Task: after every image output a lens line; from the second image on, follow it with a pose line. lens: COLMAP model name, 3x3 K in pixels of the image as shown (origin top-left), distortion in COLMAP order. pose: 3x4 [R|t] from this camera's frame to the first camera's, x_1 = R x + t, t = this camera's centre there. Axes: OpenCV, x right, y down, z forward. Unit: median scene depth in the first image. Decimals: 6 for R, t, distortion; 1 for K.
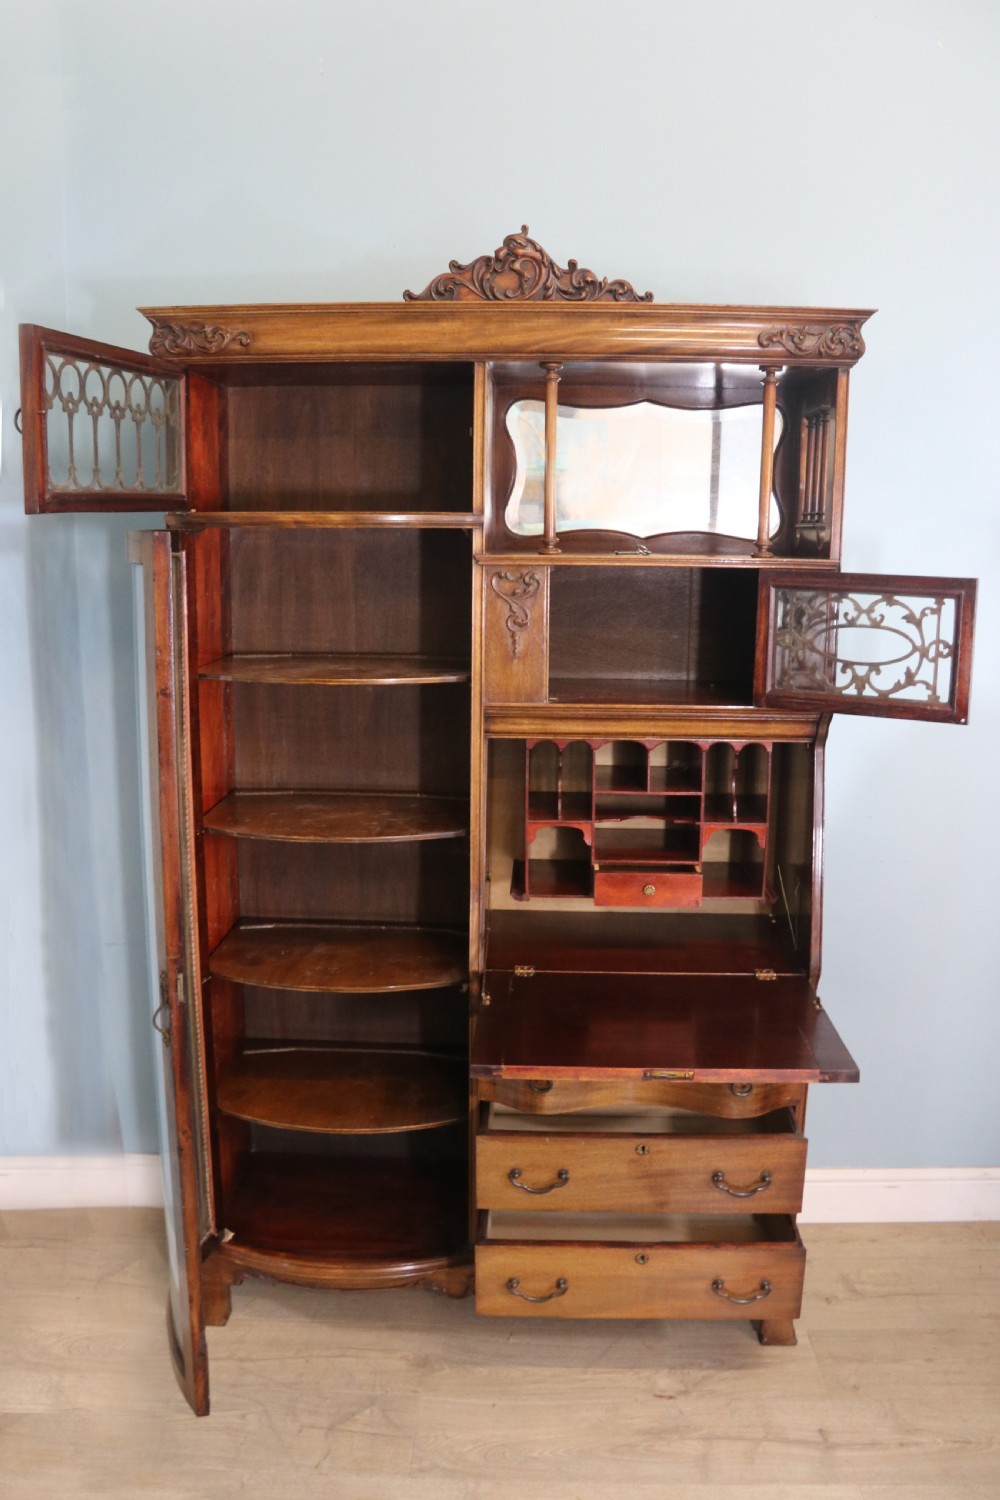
lens RADIAL K [[1208.4, 0, 500.0], [0, 1208.4, 750.0], [0, 0, 1]] dist [-0.188153, 0.139305]
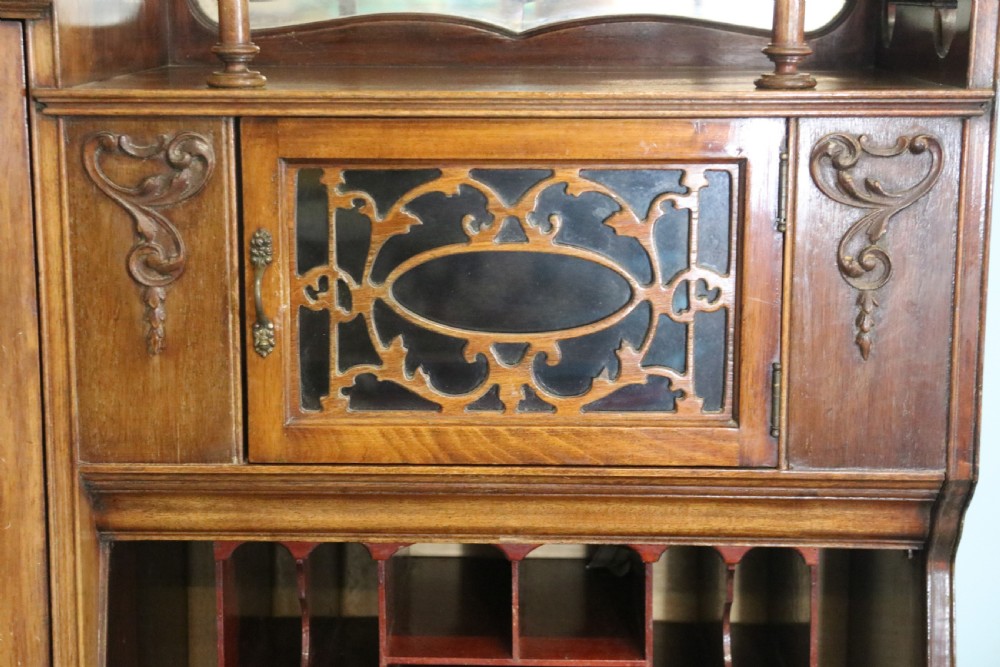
lens RADIAL K [[1783.3, 0, 492.4], [0, 1783.3, 335.9], [0, 0, 1]] dist [0.159743, -0.045700]
pose [[0.999966, -0.005893, -0.005807, 0.135390], [0.005890, 0.999982, -0.000605, -0.086032], [0.005811, 0.000571, 0.999983, 0.441423]]
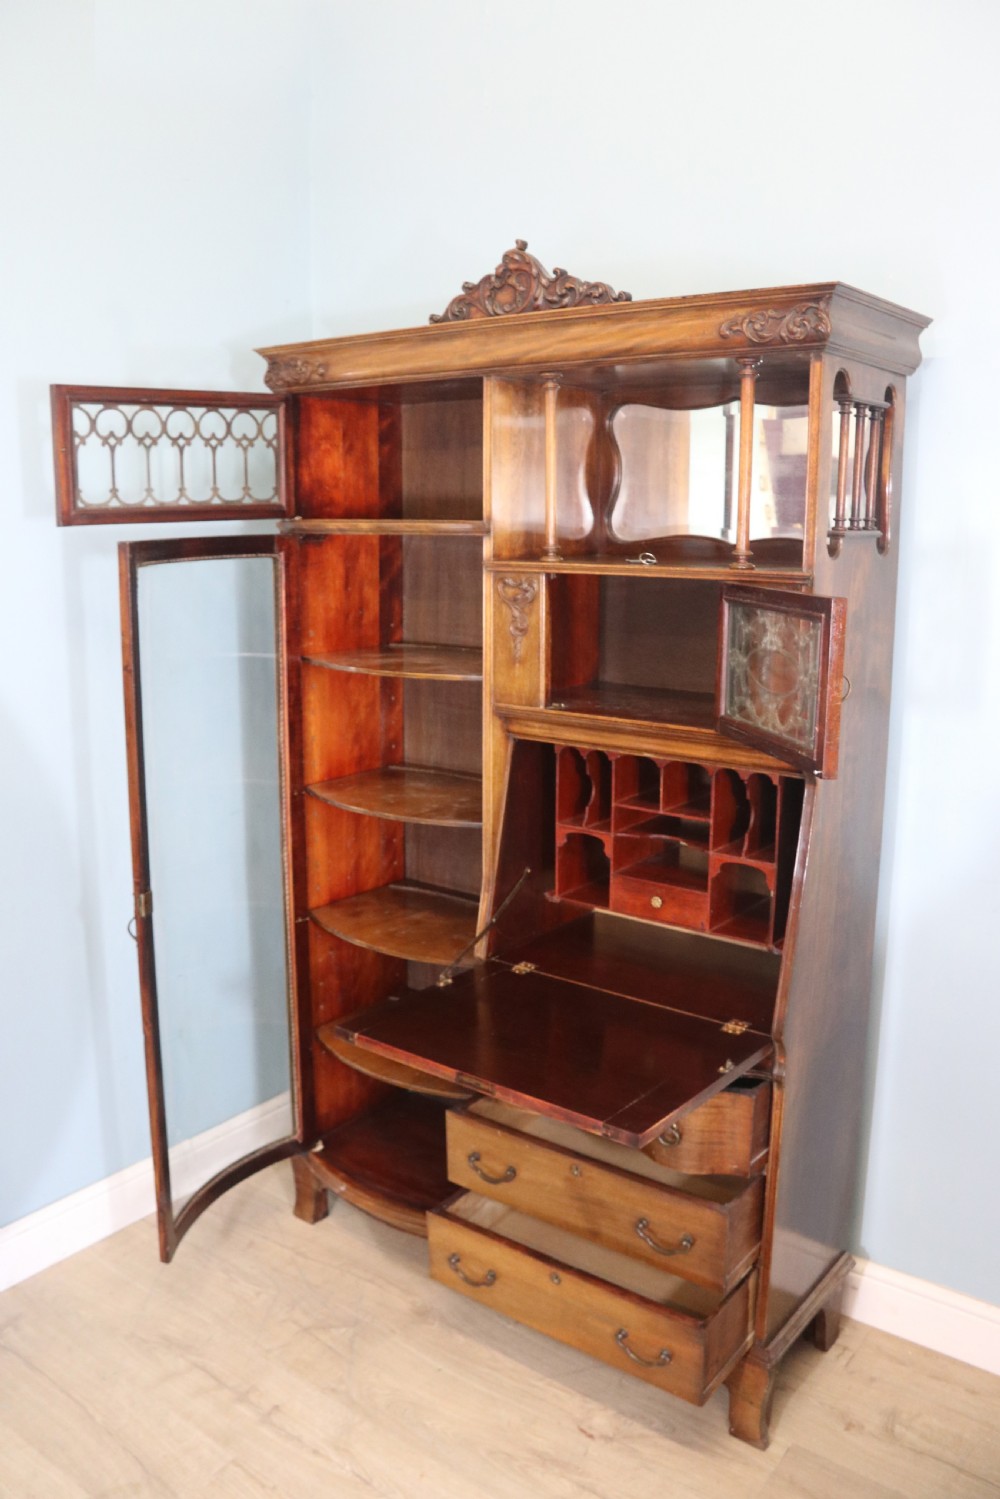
lens RADIAL K [[1219.3, 0, 501.3], [0, 1219.3, 744.2], [0, 0, 1]] dist [-0.157403, 0.102628]
pose [[0.809743, 0.105299, -0.577259, 0.651525], [-0.104078, 0.993942, 0.035313, -0.044551], [0.577480, 0.031486, 0.815797, 0.155484]]
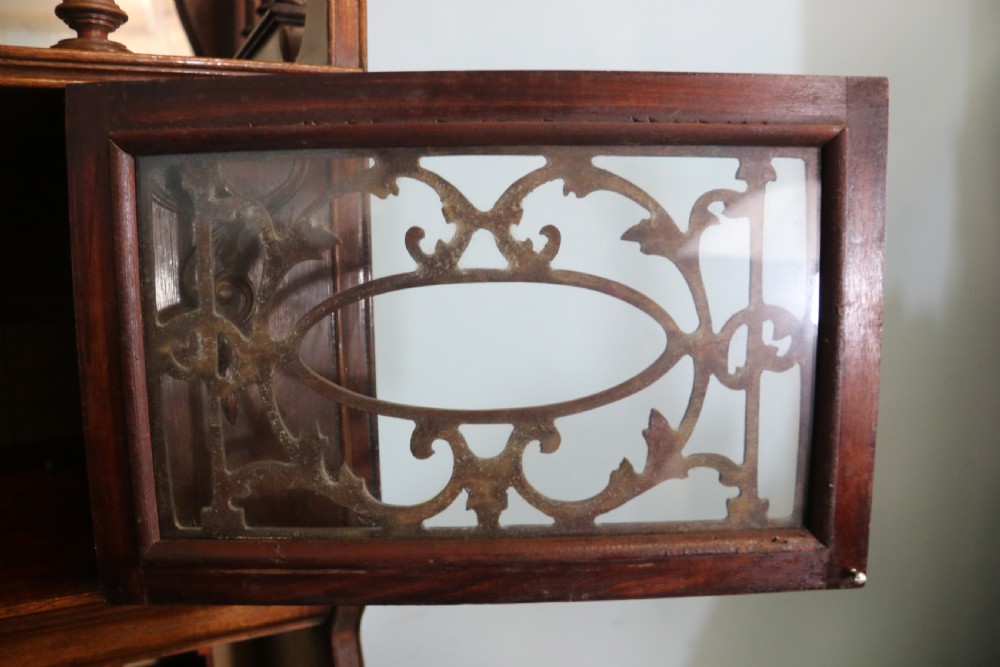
lens RADIAL K [[805.6, 0, 500.0], [0, 805.6, 333.5], [0, 0, 1]] dist [-0.188153, 0.139305]
pose [[0.866157, -0.080589, 0.493232, 0.219475], [0.115511, 0.992473, -0.040687, -0.083794], [-0.486241, 0.092215, 0.868946, 0.841136]]
